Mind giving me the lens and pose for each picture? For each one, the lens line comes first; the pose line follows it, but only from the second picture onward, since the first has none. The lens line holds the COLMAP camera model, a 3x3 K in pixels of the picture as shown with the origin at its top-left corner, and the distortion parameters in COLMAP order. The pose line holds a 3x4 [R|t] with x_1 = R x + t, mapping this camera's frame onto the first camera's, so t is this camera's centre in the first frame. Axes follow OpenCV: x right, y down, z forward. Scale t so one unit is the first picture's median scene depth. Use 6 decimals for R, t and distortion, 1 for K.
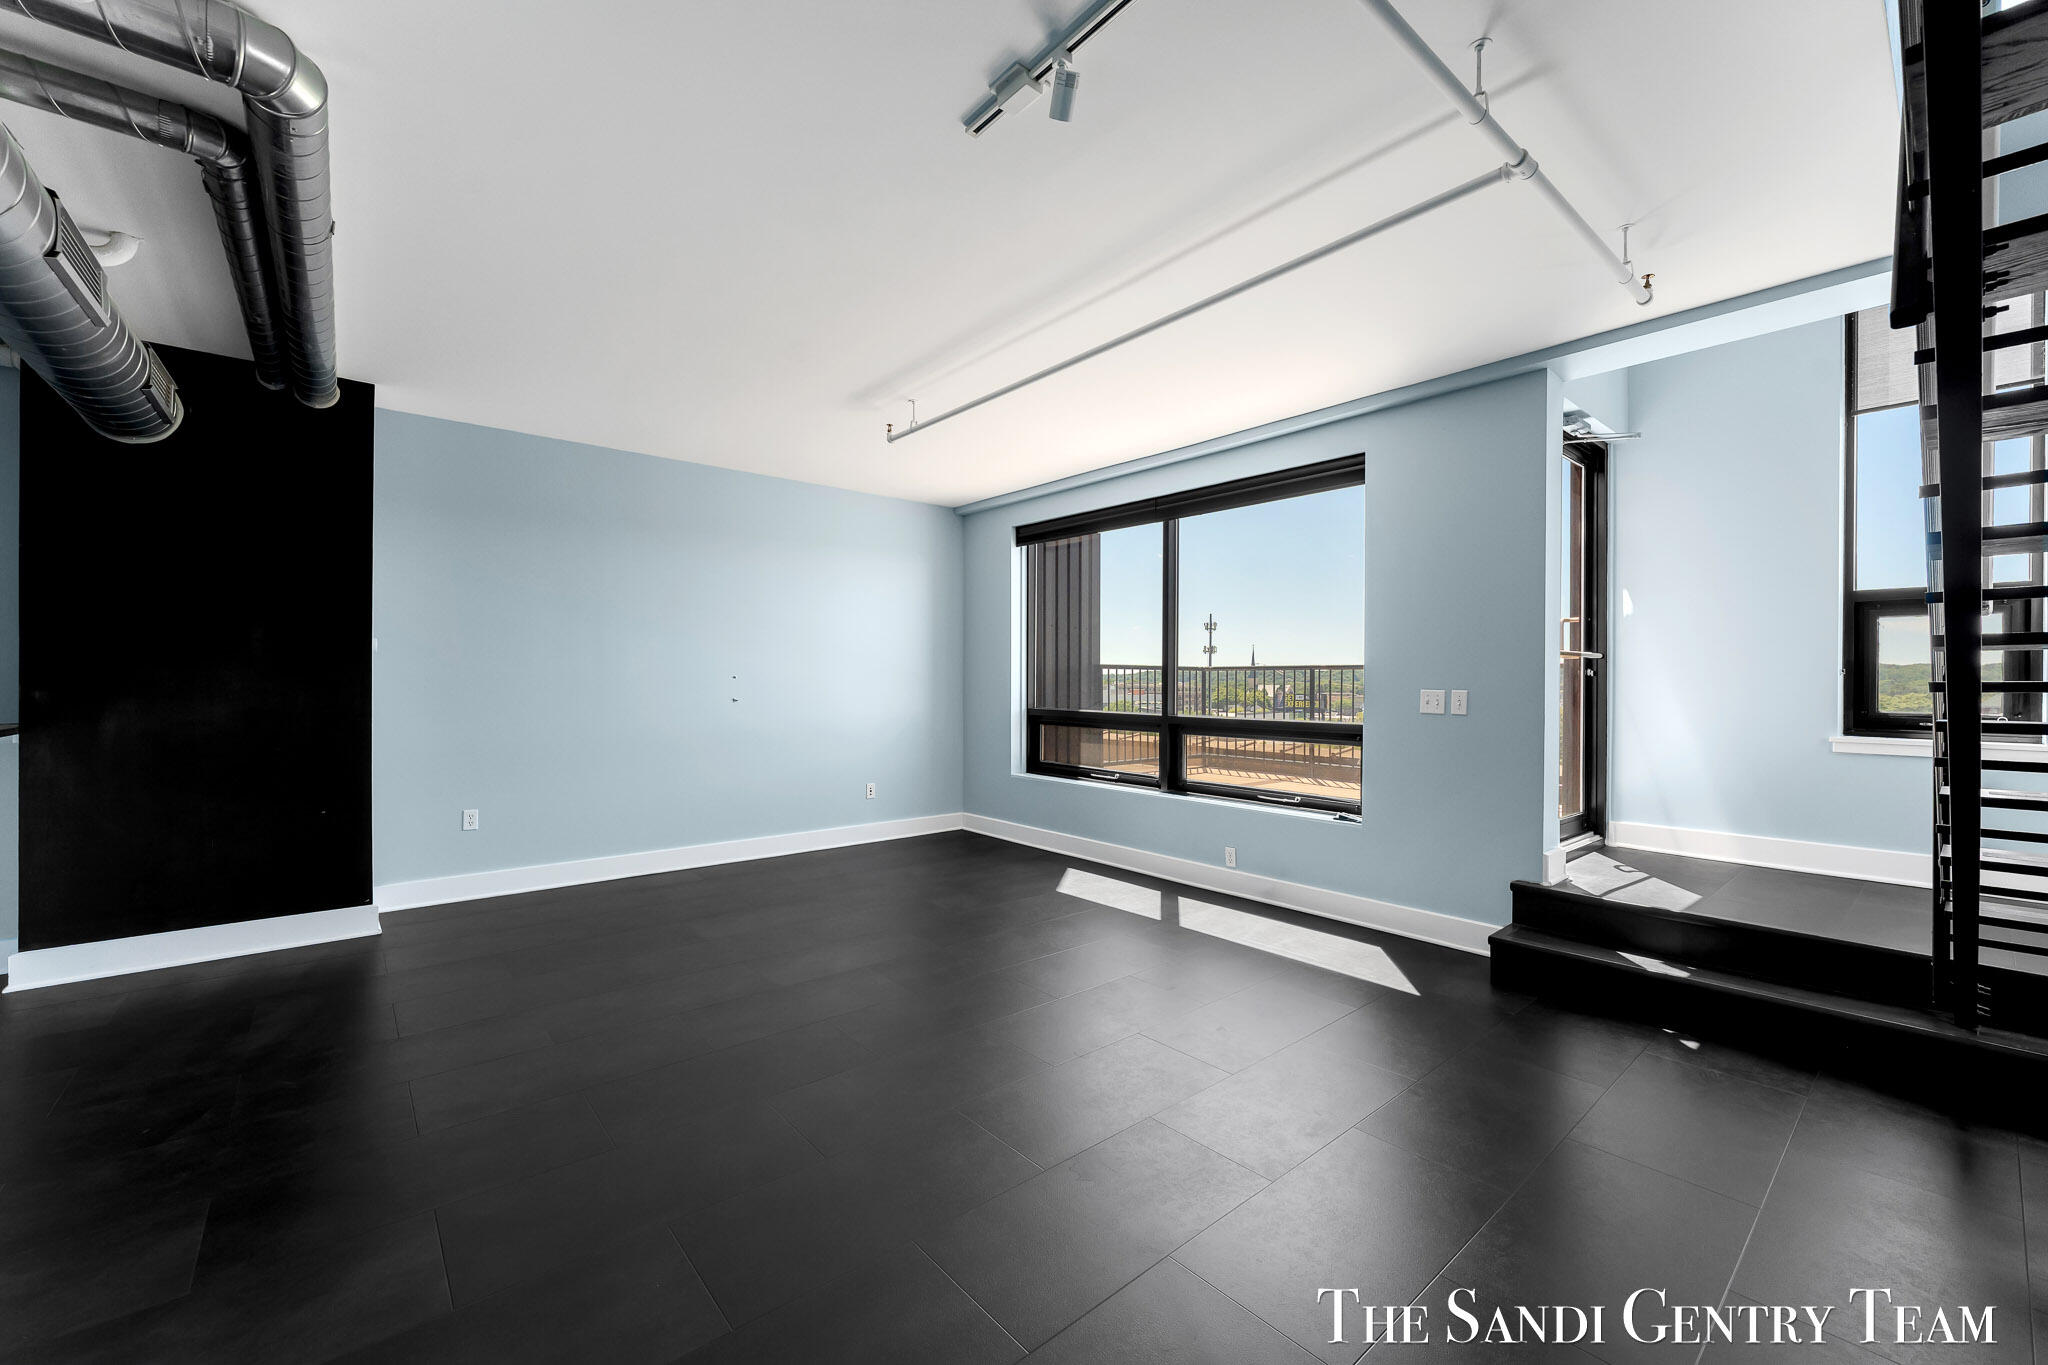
lens RADIAL K [[813.7, 0, 1011.7], [0, 813.7, 690.7], [0, 0, 1]] dist [-0.001599, -0.000240]
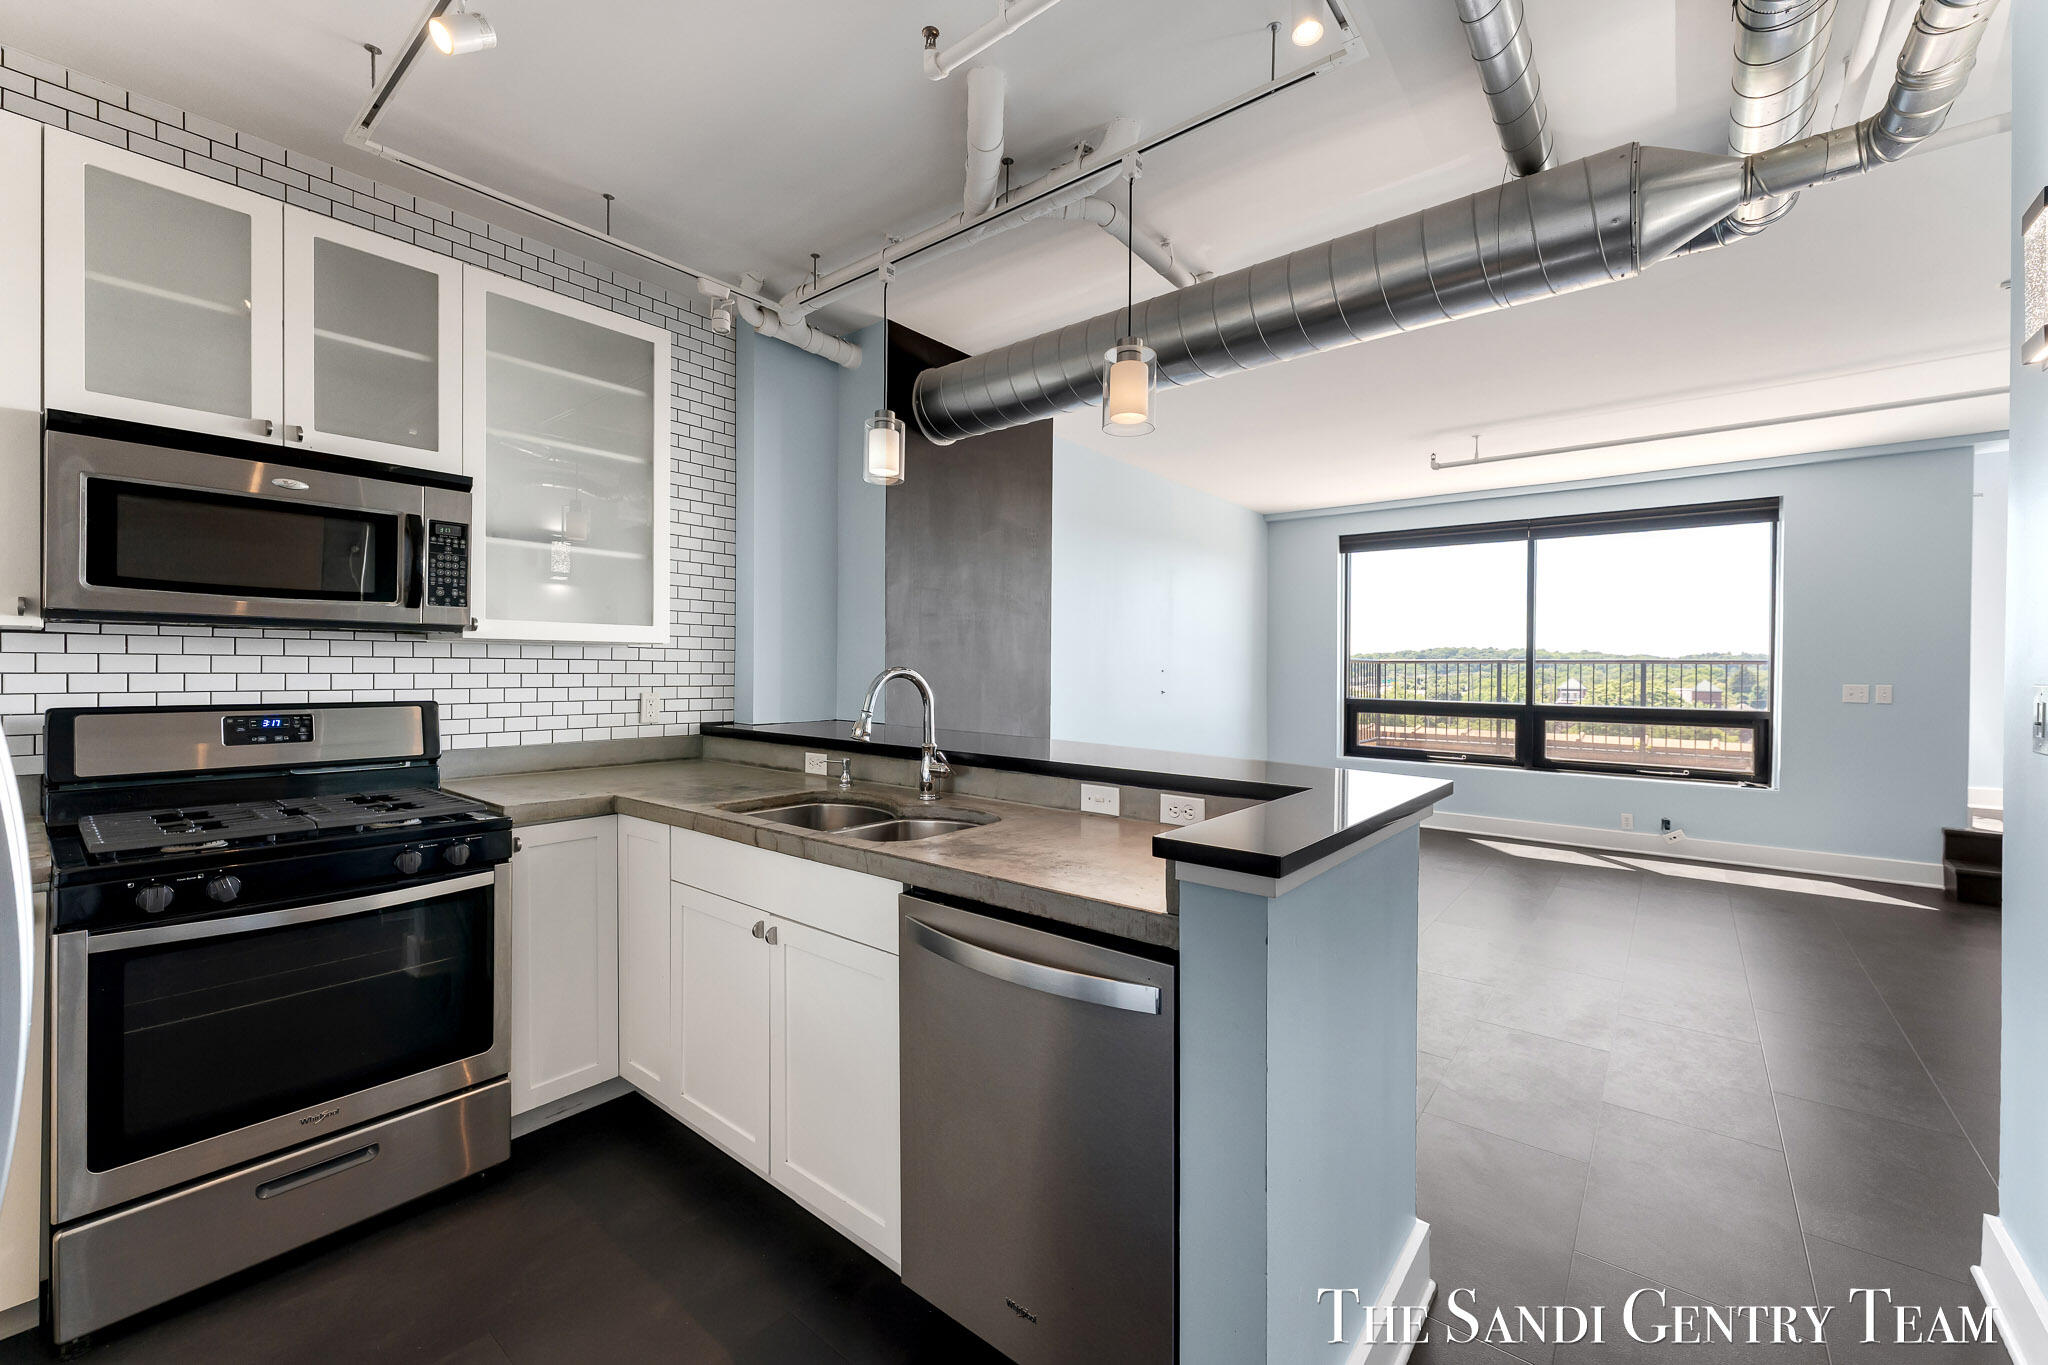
lens RADIAL K [[821.8, 0, 1022.6], [0, 821.8, 675.4], [0, 0, 1]] dist [0.000683, 0.000104]
pose [[0.982383, 0.000668, 0.186876, -0.846251], [-0.000135, 0.999996, -0.002870, -0.008740], [-0.186877, 0.002794, 0.982379, -0.034145]]
